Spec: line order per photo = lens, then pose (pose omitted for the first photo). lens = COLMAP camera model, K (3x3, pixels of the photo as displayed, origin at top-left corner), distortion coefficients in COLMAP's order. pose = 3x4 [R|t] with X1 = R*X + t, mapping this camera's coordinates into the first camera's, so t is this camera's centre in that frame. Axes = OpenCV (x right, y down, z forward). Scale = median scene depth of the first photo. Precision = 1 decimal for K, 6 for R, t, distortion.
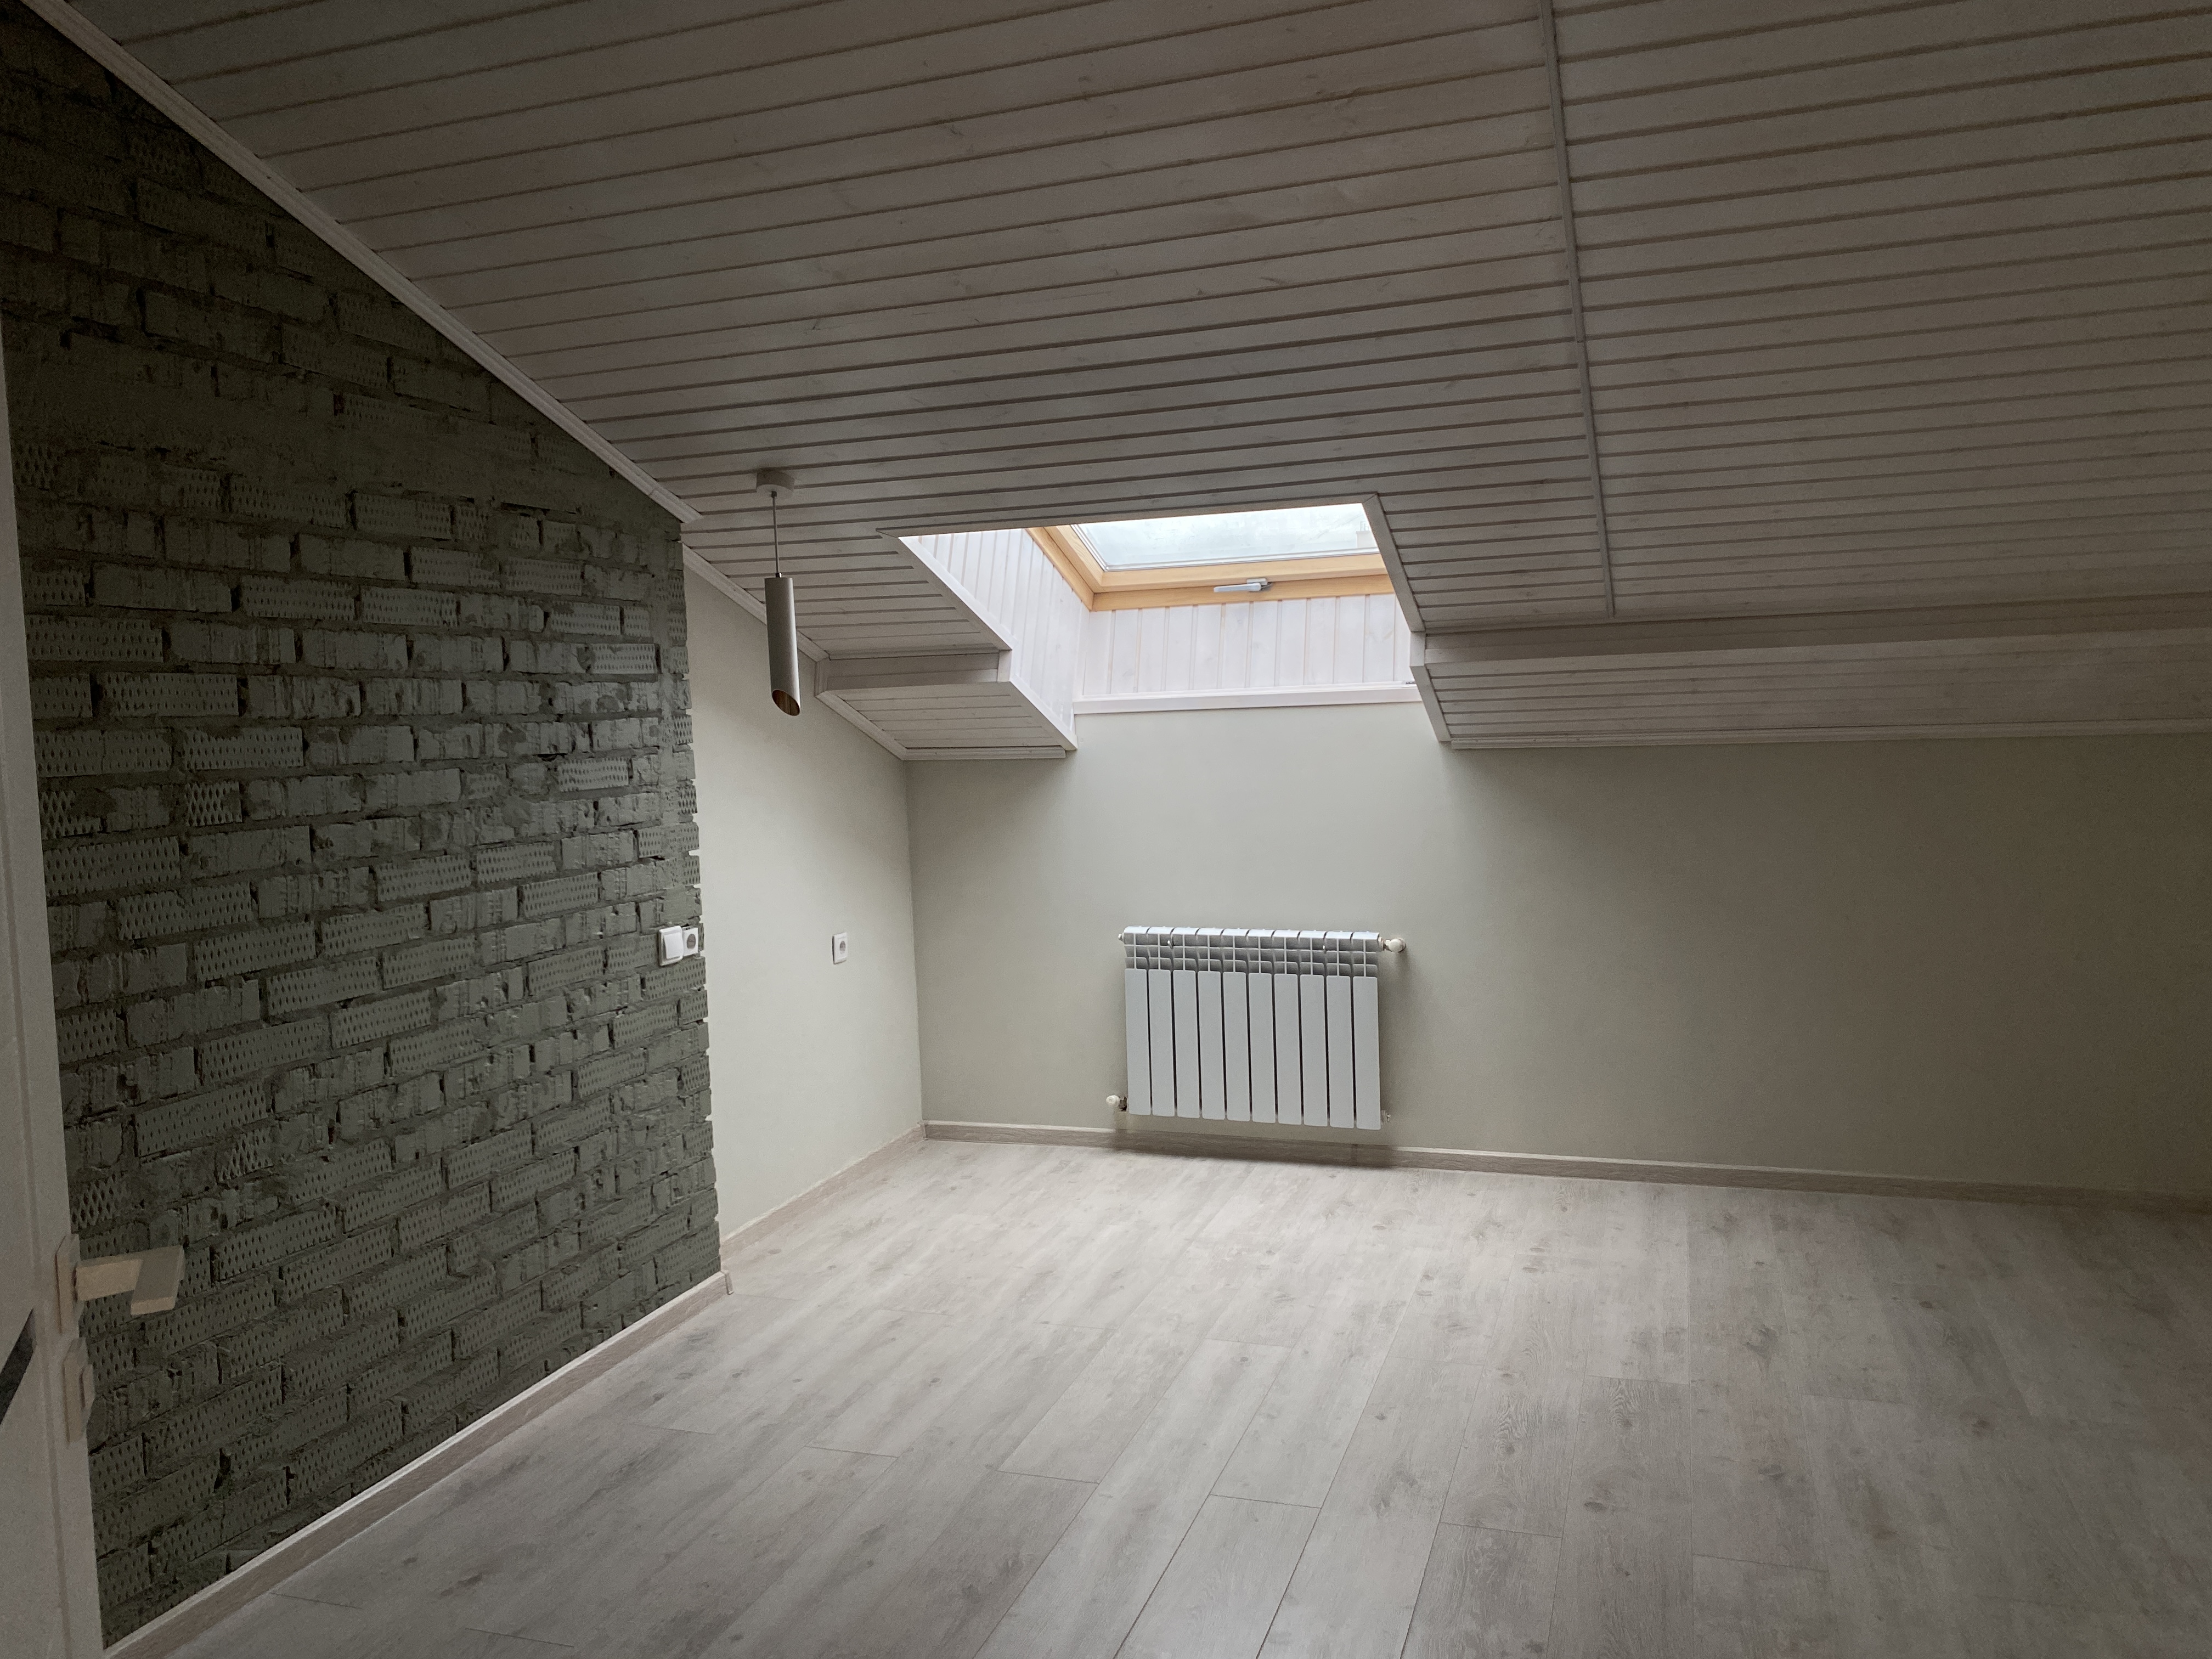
lens RADIAL K [[1696.5, 0, 1100.7], [0, 1696.5, 813.0], [0, 0, 1]] dist [0.012262, -0.020141]
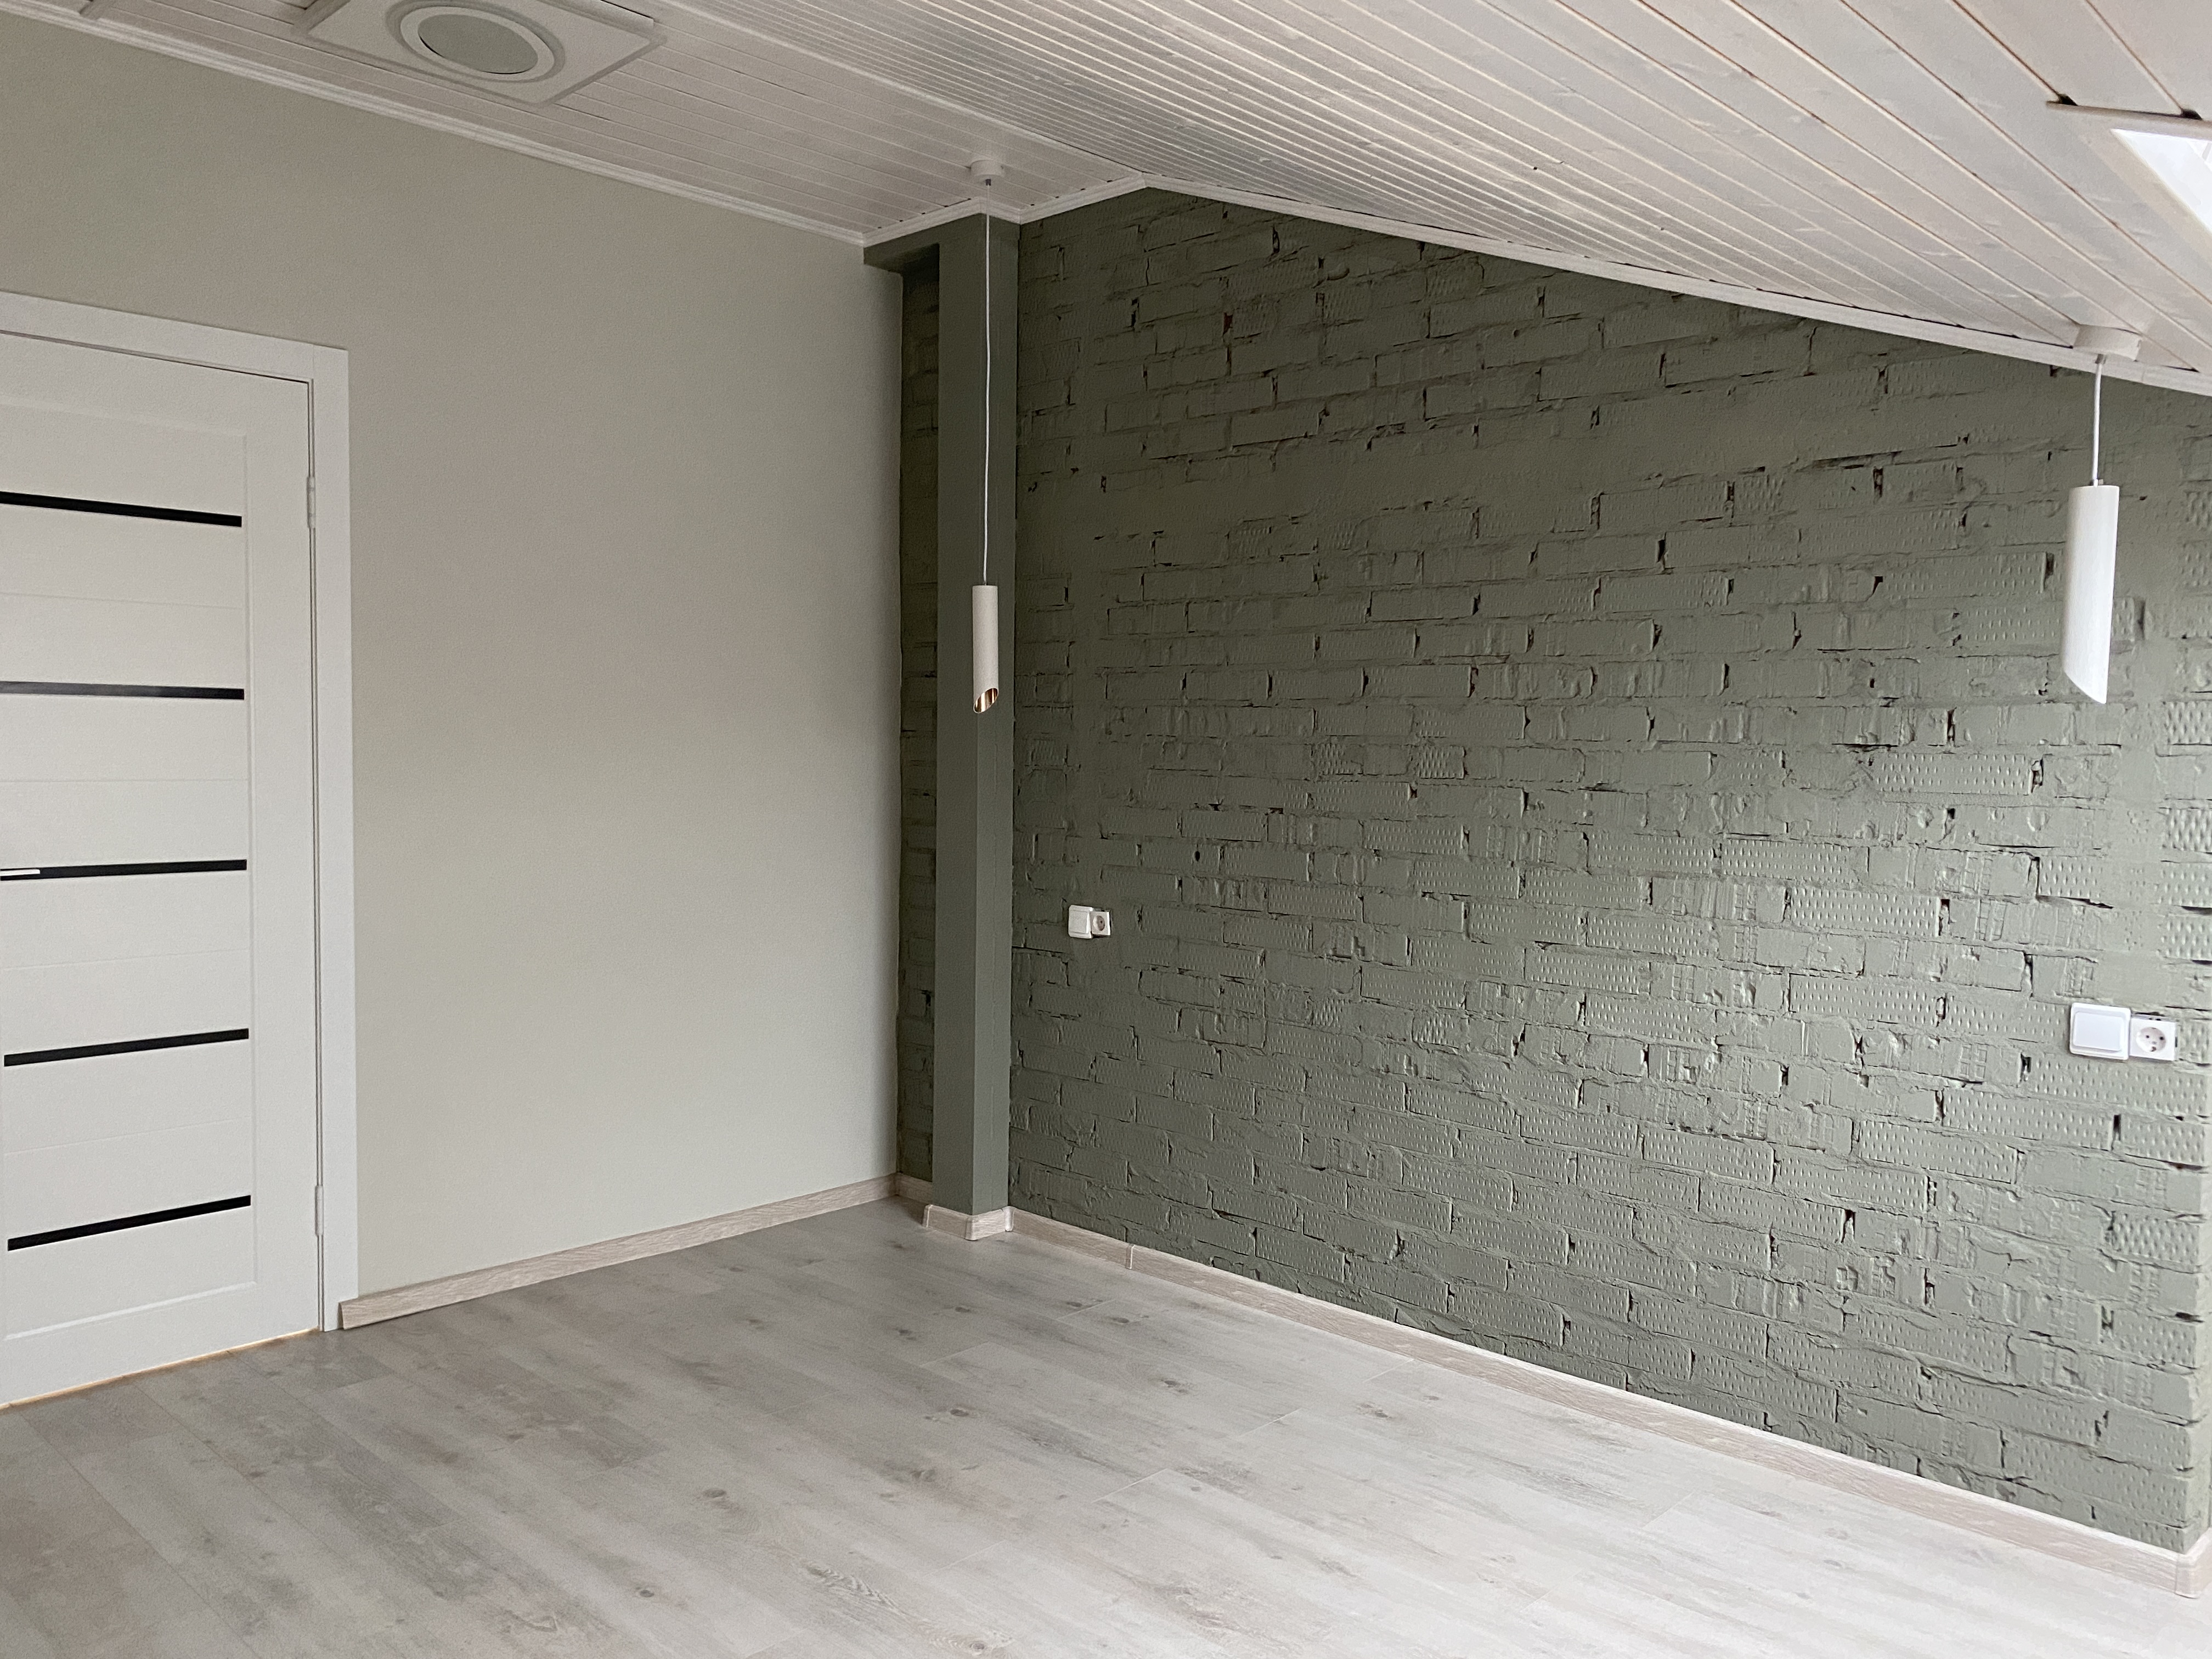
lens RADIAL K [[1696.5, 0, 1098.0], [0, 1696.5, 825.8], [0, 0, 1]] dist [0.012262, -0.020141]
pose [[-0.436682, 0.074220, -0.896549, 0.712542], [-0.053316, 0.992704, 0.108148, -0.077245], [0.898035, 0.095027, -0.429539, 1.201292]]
